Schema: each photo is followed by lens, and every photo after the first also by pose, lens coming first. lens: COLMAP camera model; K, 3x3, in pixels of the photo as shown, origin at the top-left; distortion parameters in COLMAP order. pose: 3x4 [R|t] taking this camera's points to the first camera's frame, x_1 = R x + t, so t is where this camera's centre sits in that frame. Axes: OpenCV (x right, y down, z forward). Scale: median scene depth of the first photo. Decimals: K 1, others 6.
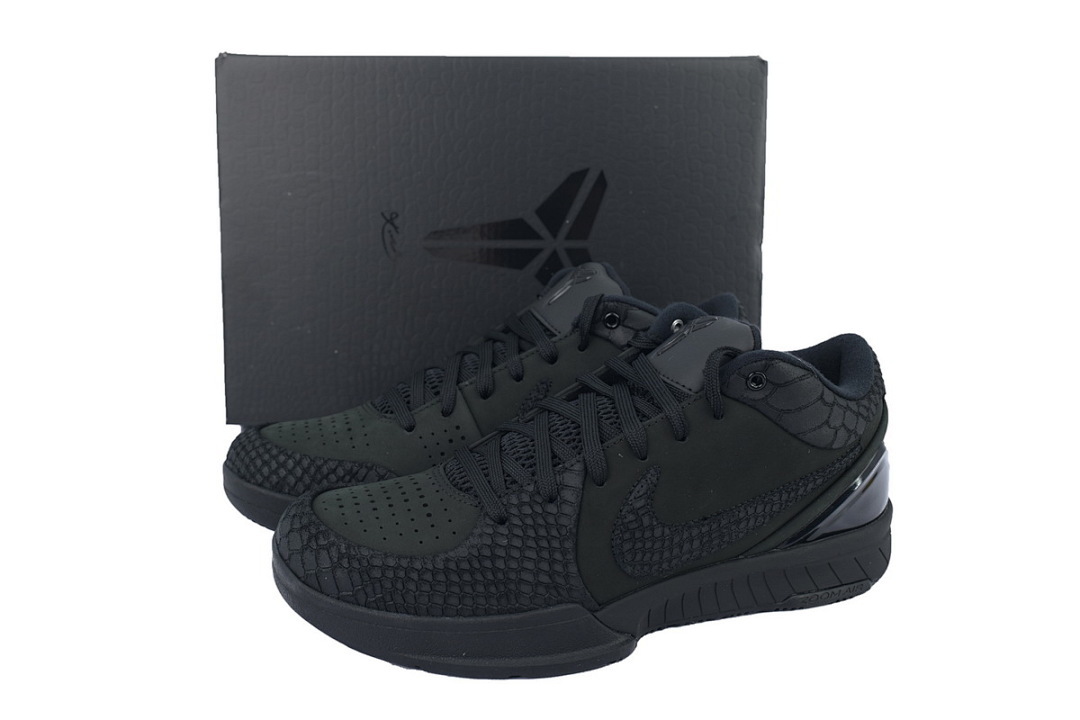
lens RADIAL K [[1062.8, 0, 541.2], [0, 1062.8, 364.8], [0, 0, 1]] dist [0.020639, 0.000000]
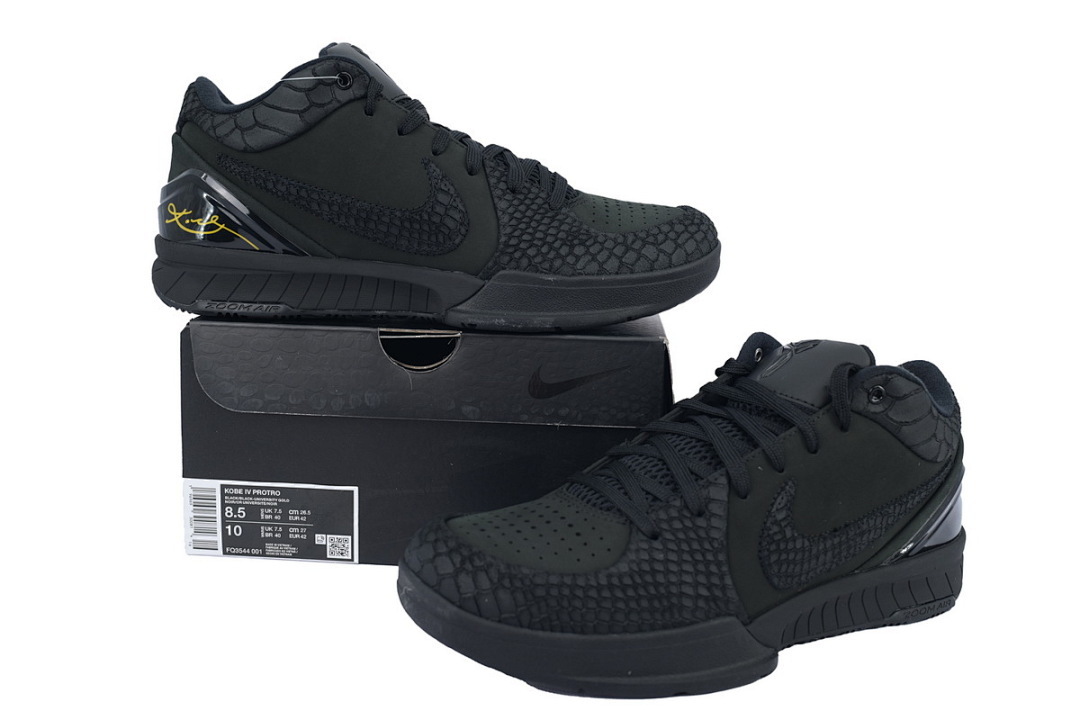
lens RADIAL K [[1134.6, 0, 538.7], [0, 1134.6, 356.0], [0, 0, 1]] dist [-0.010674, 0.000000]
pose [[0.983940, -0.005822, 0.178405, -0.327750], [0.024244, 0.994565, -0.101259, 0.083645], [-0.176845, 0.103958, 0.978733, -0.031565]]
